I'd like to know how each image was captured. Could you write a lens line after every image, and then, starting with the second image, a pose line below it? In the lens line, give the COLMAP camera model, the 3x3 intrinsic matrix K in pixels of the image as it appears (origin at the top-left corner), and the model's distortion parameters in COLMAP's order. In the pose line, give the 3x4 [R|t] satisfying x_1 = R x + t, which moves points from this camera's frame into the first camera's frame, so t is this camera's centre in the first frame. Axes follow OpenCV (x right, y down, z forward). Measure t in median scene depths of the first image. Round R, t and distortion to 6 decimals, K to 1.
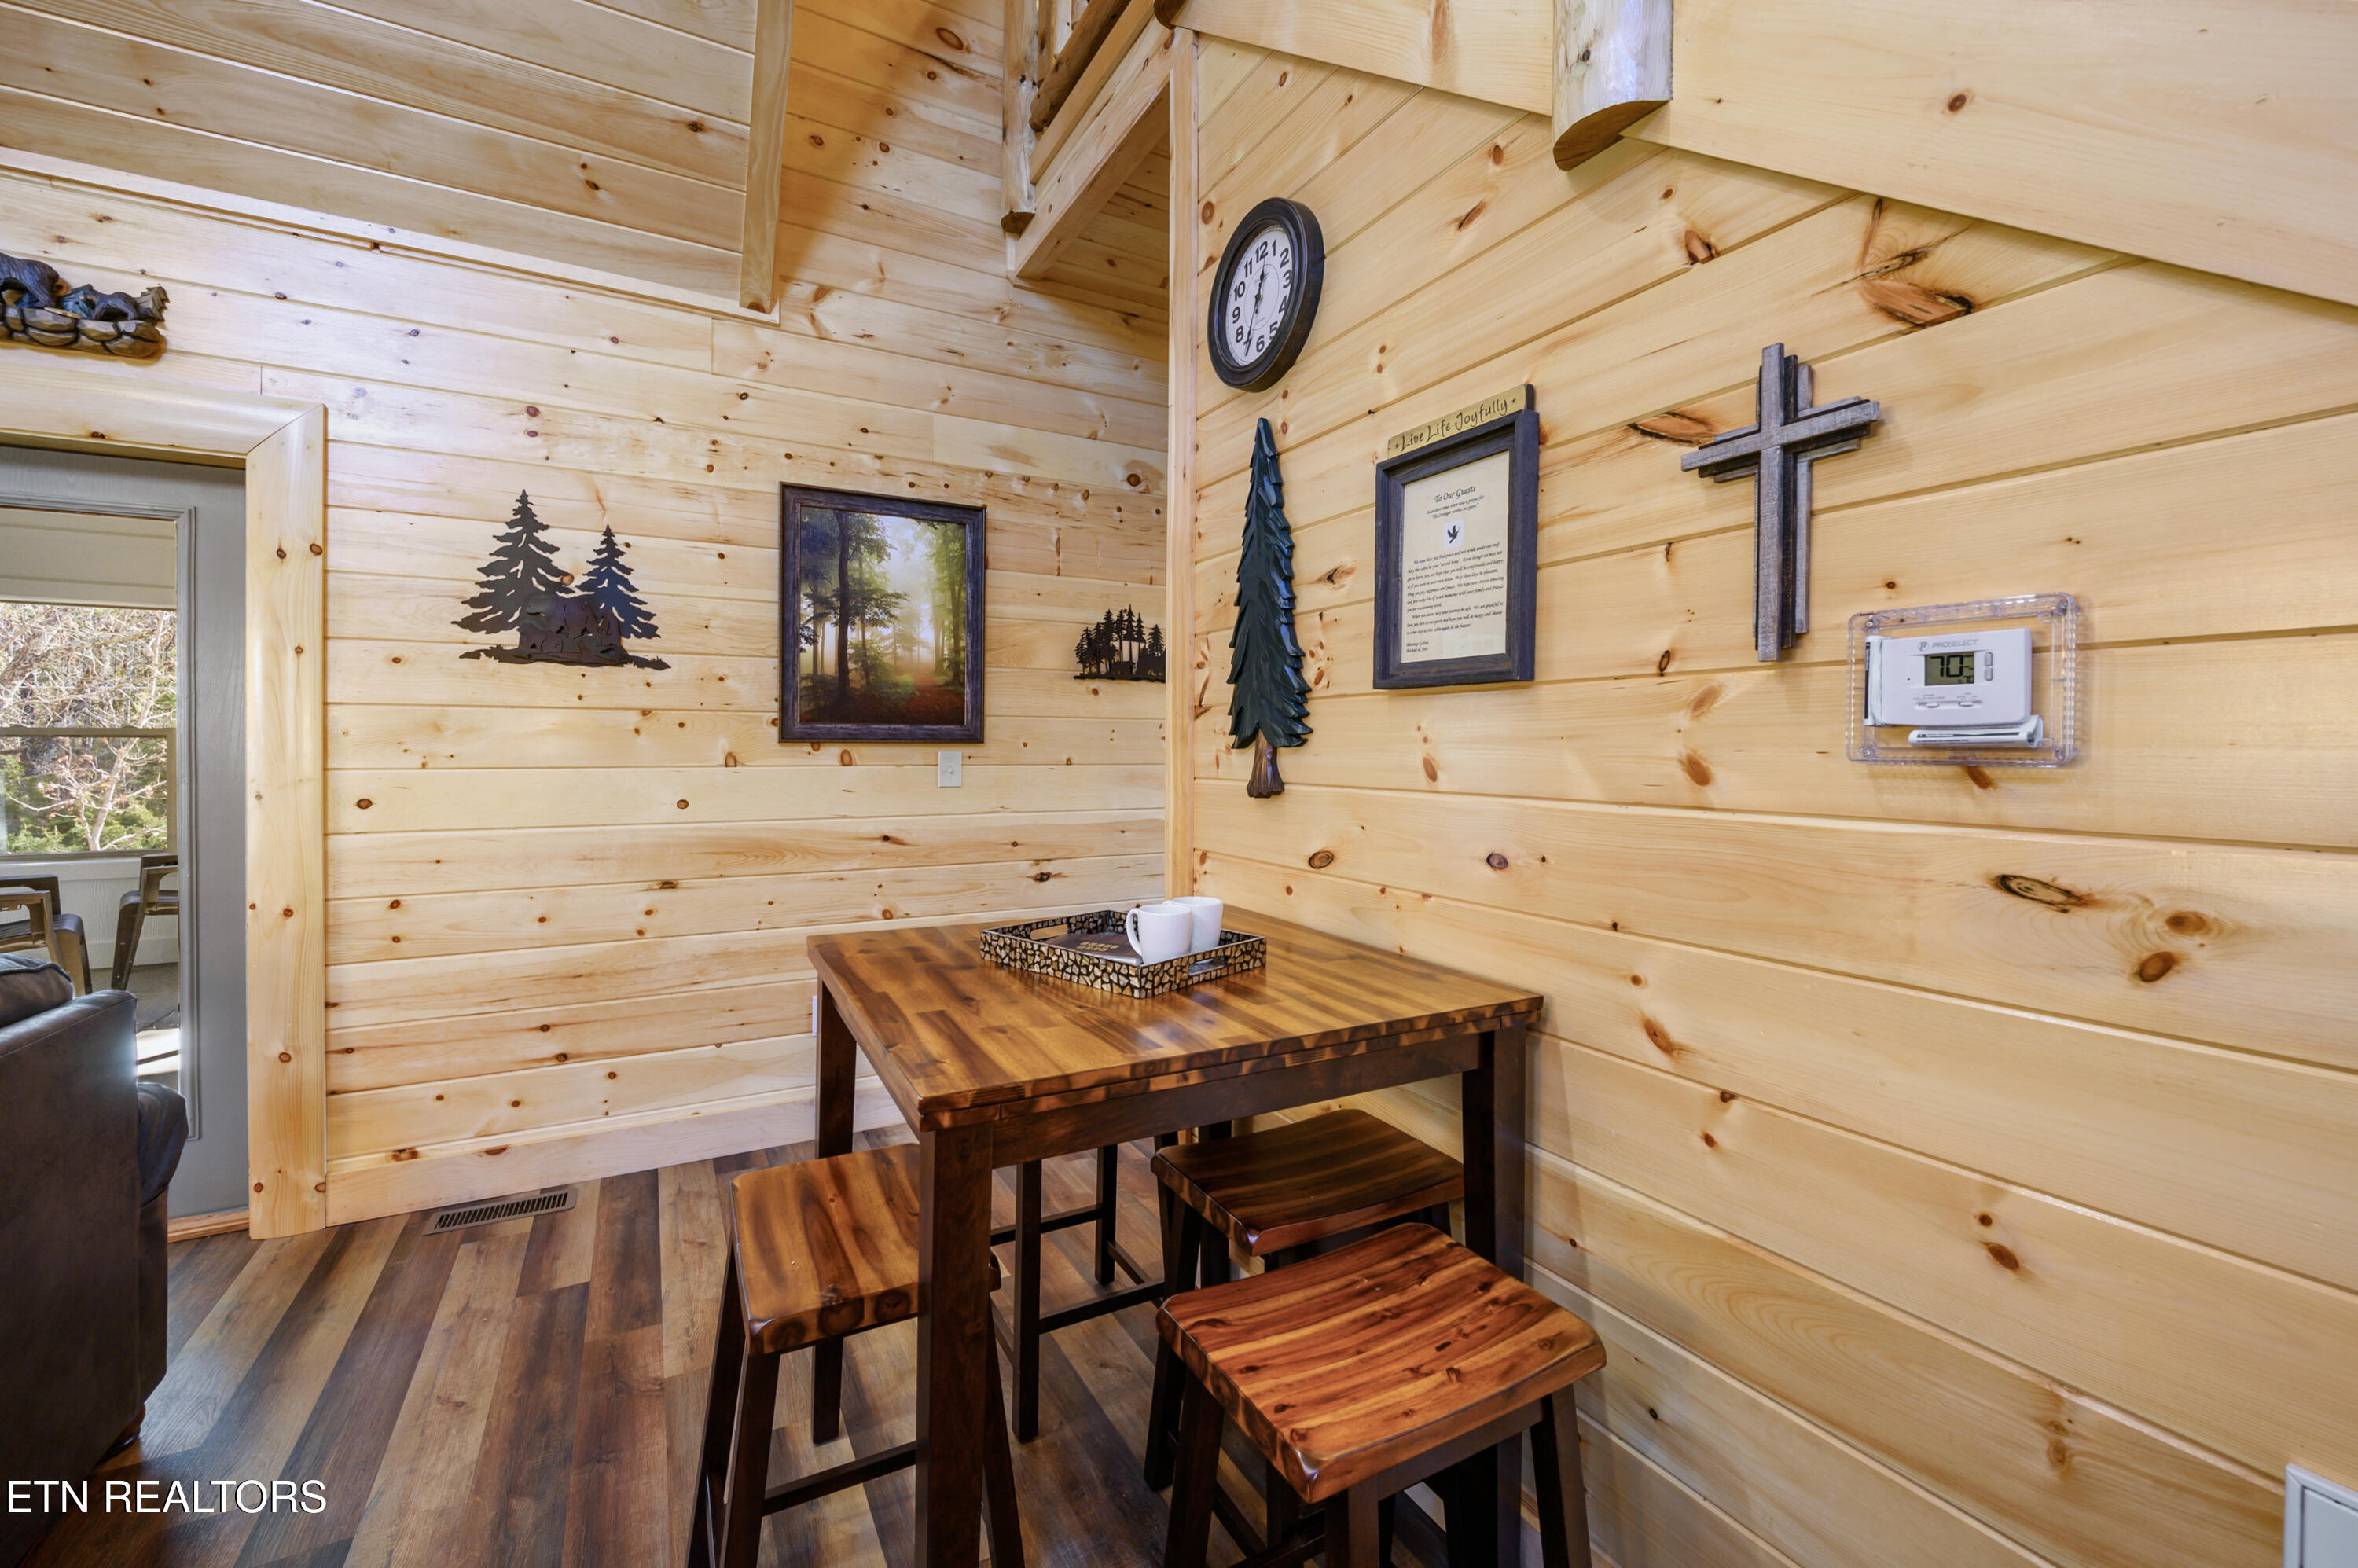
lens RADIAL K [[957.6, 0, 1166.3], [0, 957.6, 753.9], [0, 0, 1]] dist [-0.000831, -0.000094]
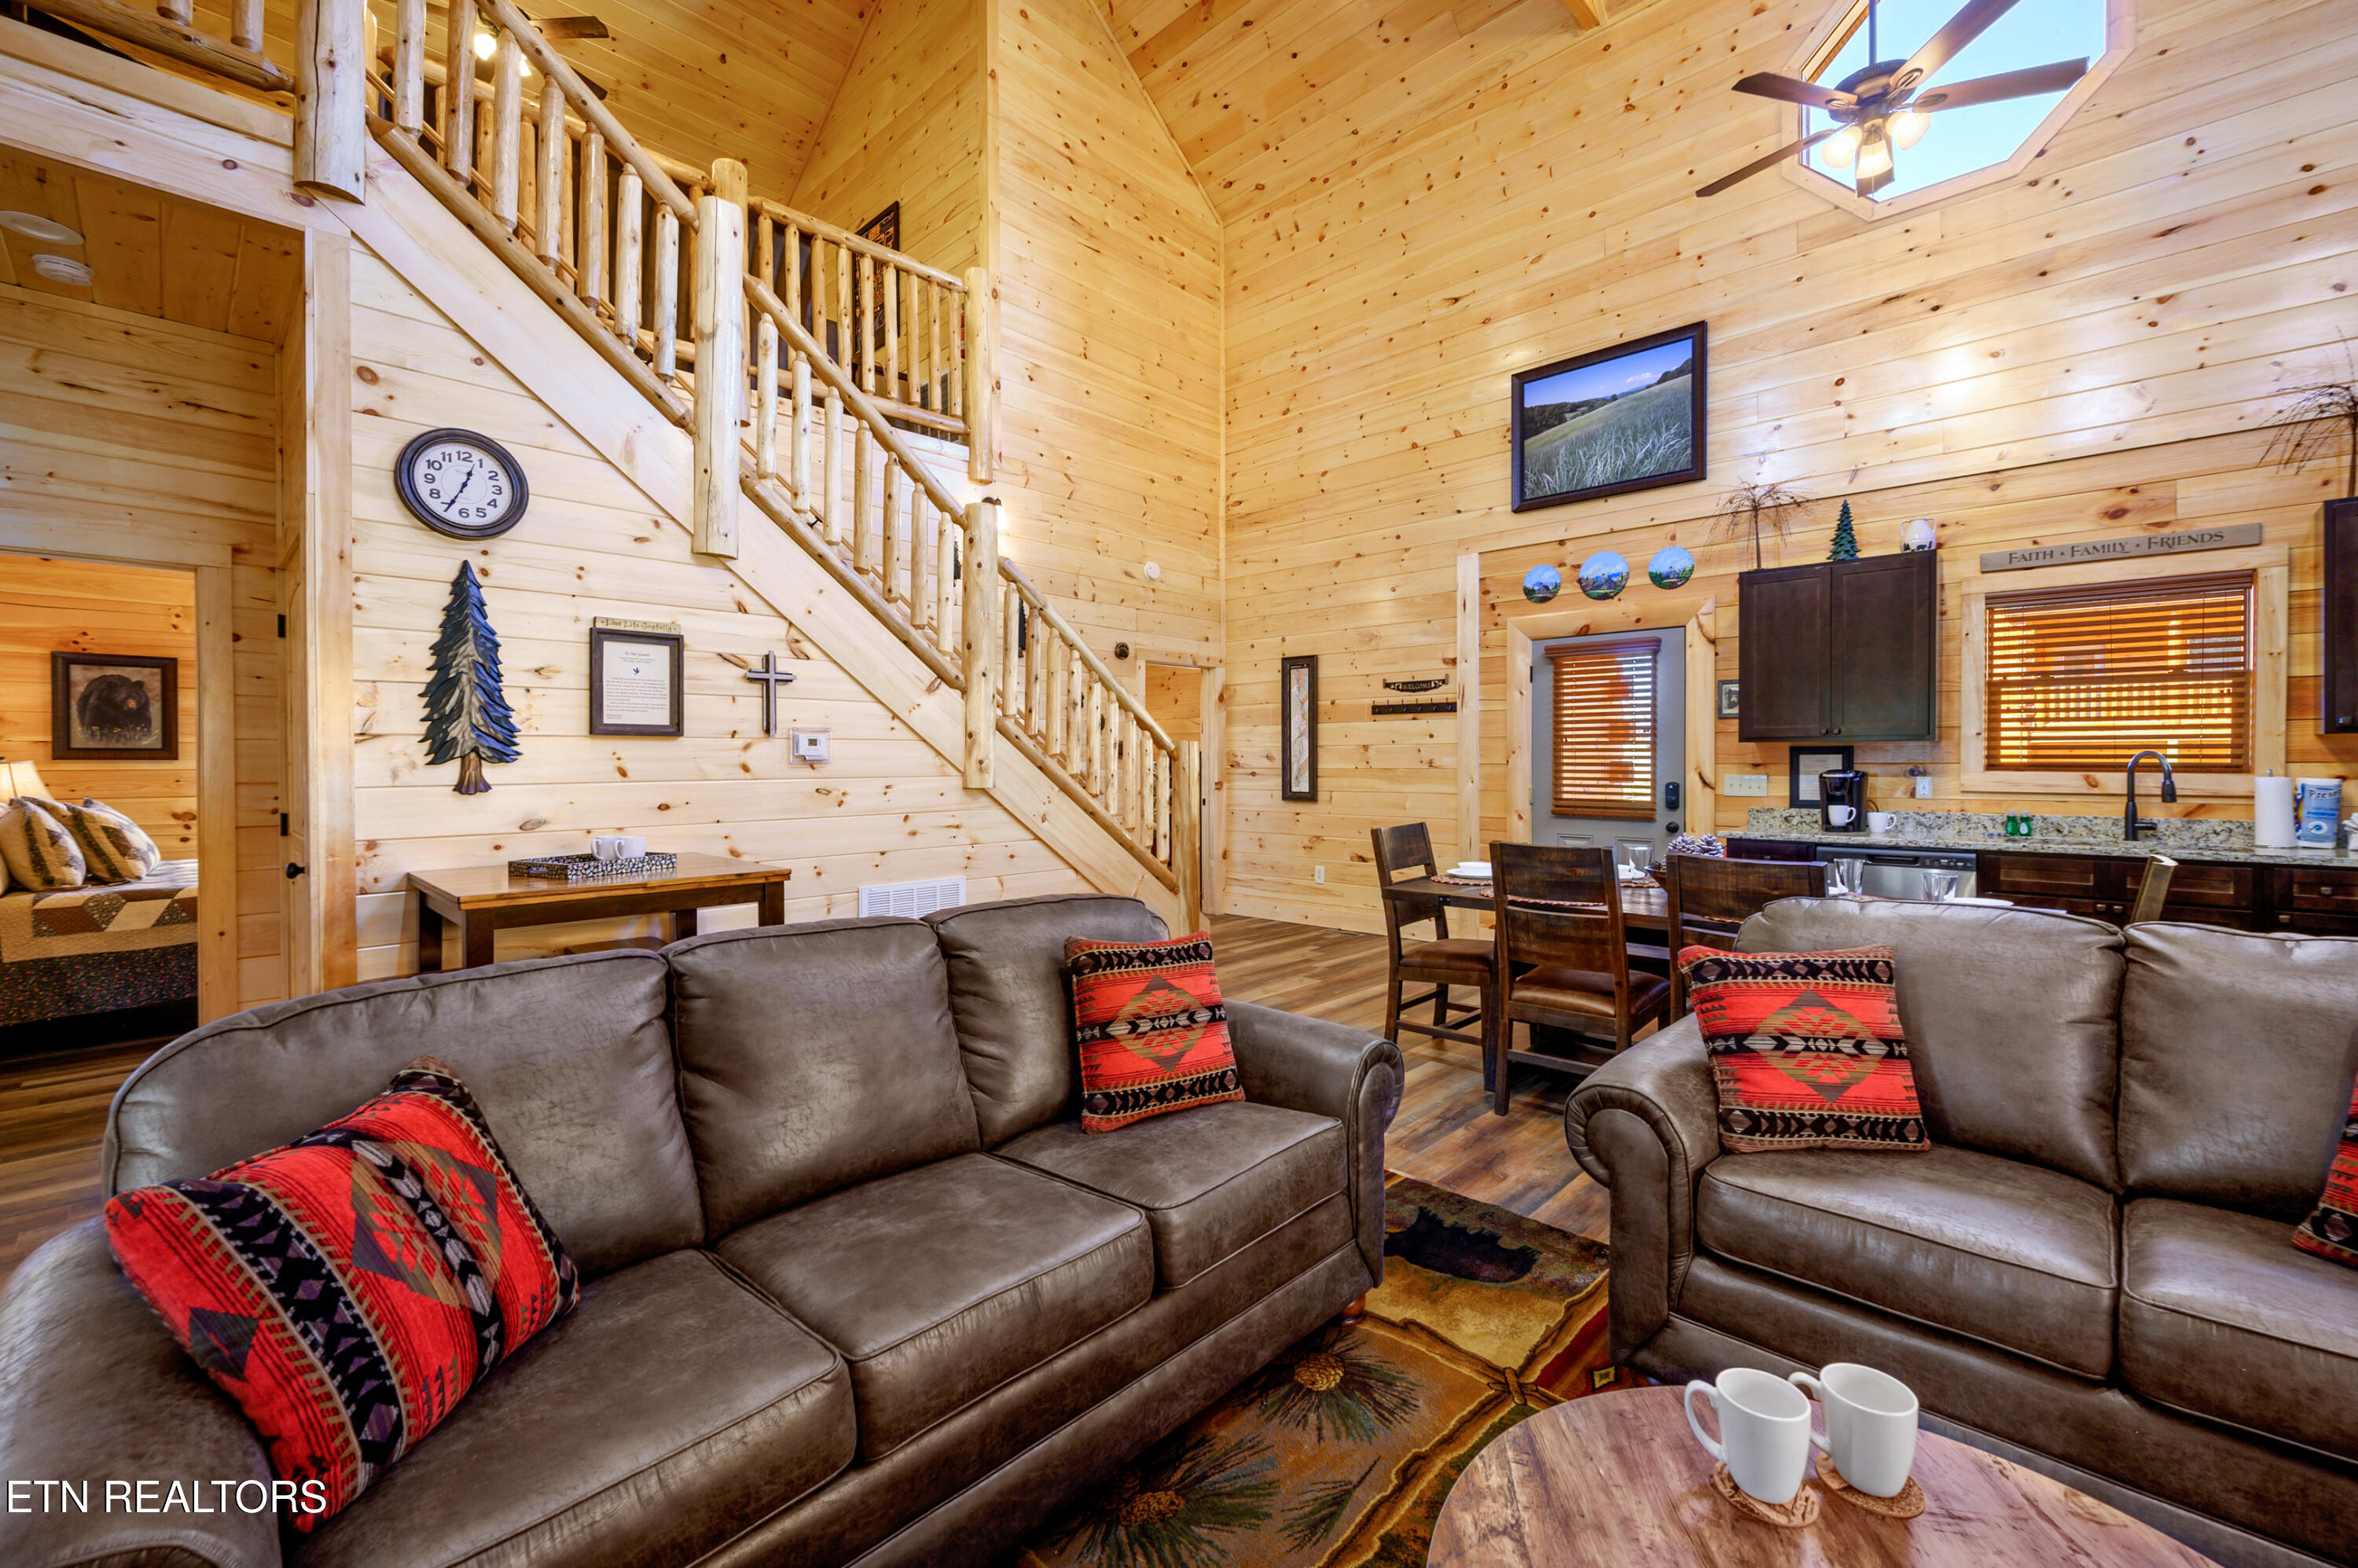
lens RADIAL K [[957.6, 0, 1172.2], [0, 957.6, 768.0], [0, 0, 1]] dist [-0.000831, -0.000094]
pose [[-0.303006, -0.011566, 0.952919, -1.943454], [0.011625, 0.999807, 0.015832, -0.010803], [-0.952918, 0.015875, -0.302813, 0.385155]]
